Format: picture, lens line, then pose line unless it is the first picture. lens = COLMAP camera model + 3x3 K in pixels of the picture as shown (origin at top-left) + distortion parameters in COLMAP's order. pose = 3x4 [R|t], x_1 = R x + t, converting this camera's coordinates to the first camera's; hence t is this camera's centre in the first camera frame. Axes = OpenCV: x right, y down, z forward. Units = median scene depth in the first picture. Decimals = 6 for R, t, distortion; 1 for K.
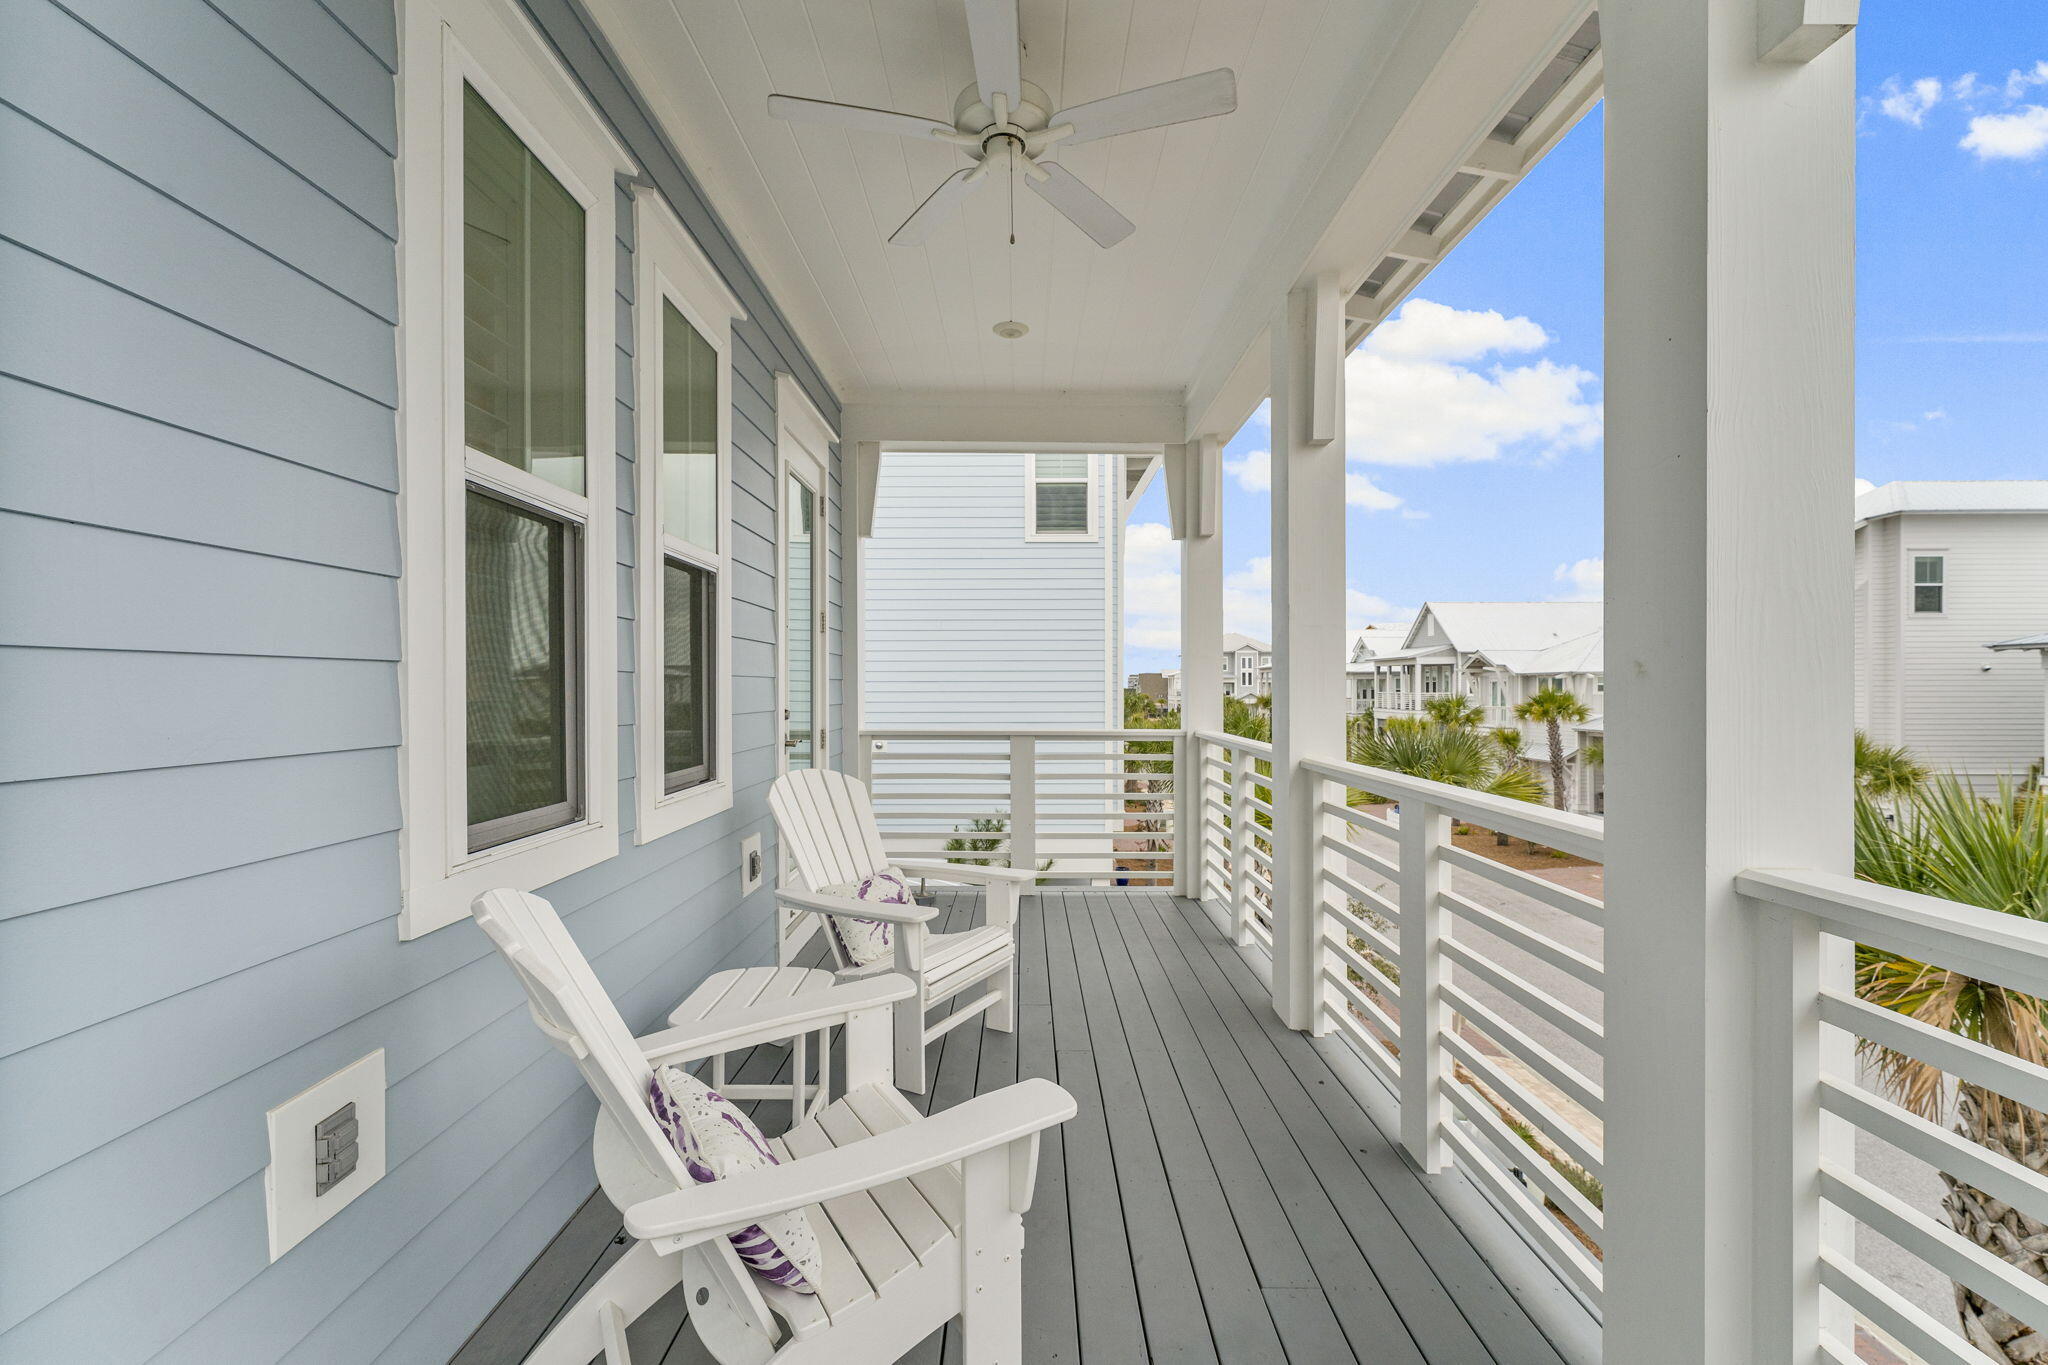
lens RADIAL K [[852.0, 0, 1017.7], [0, 852.0, 686.0], [0, 0, 1]] dist [0.000040, -0.000149]
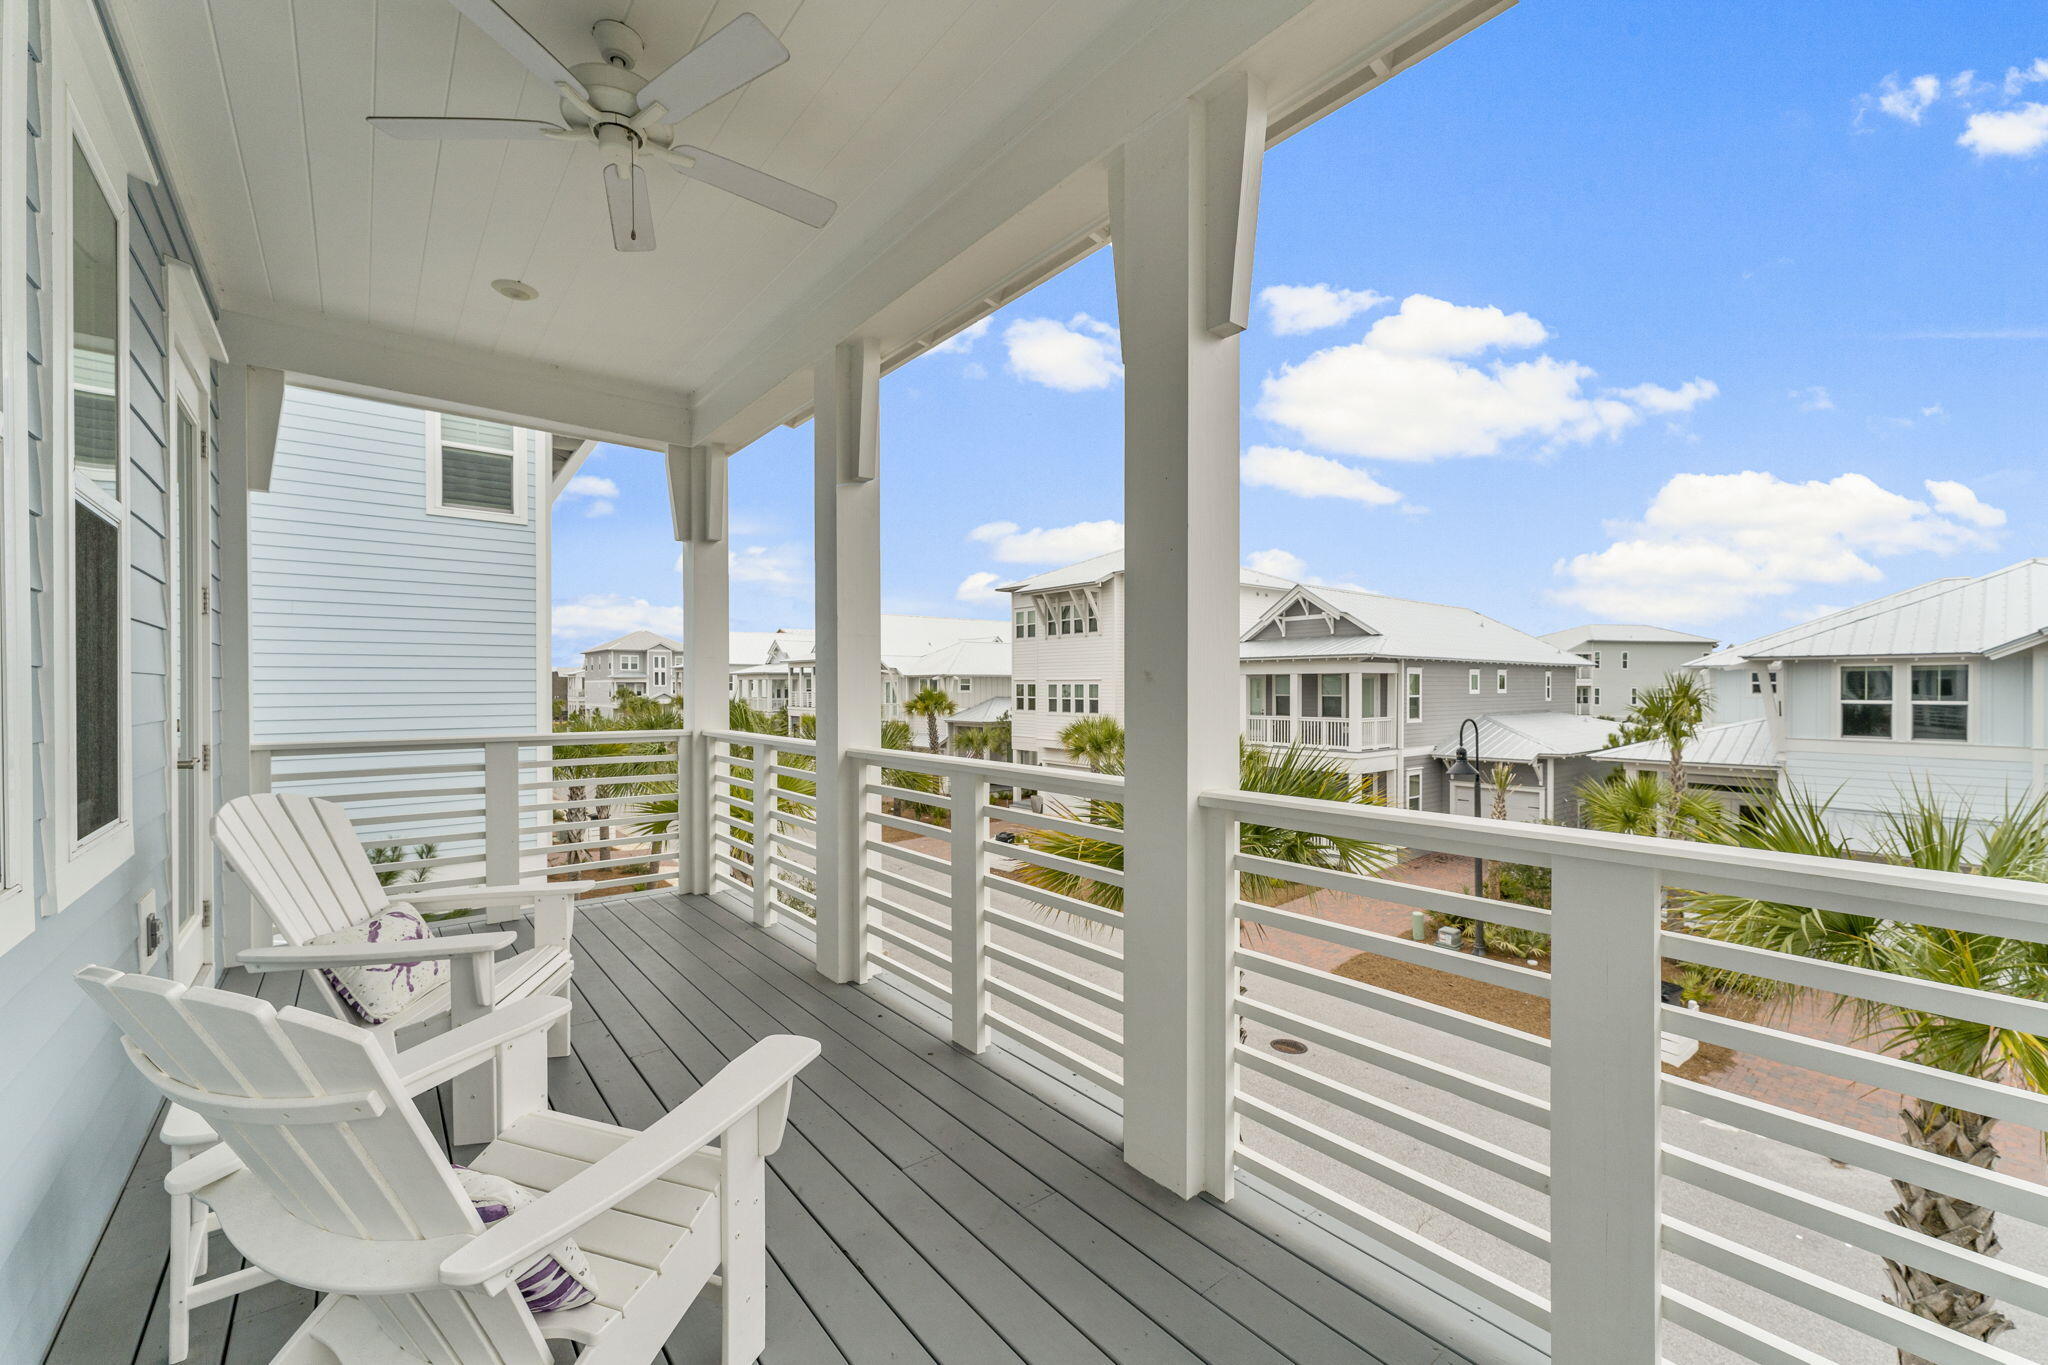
lens RADIAL K [[852.0, 0, 1017.7], [0, 852.0, 686.0], [0, 0, 1]] dist [0.000040, -0.000149]
pose [[0.759411, -0.000018, 0.650611, -0.163557], [-0.000168, 1.000000, 0.000224, -0.000513], [-0.650611, -0.000280, 0.759411, -0.023872]]
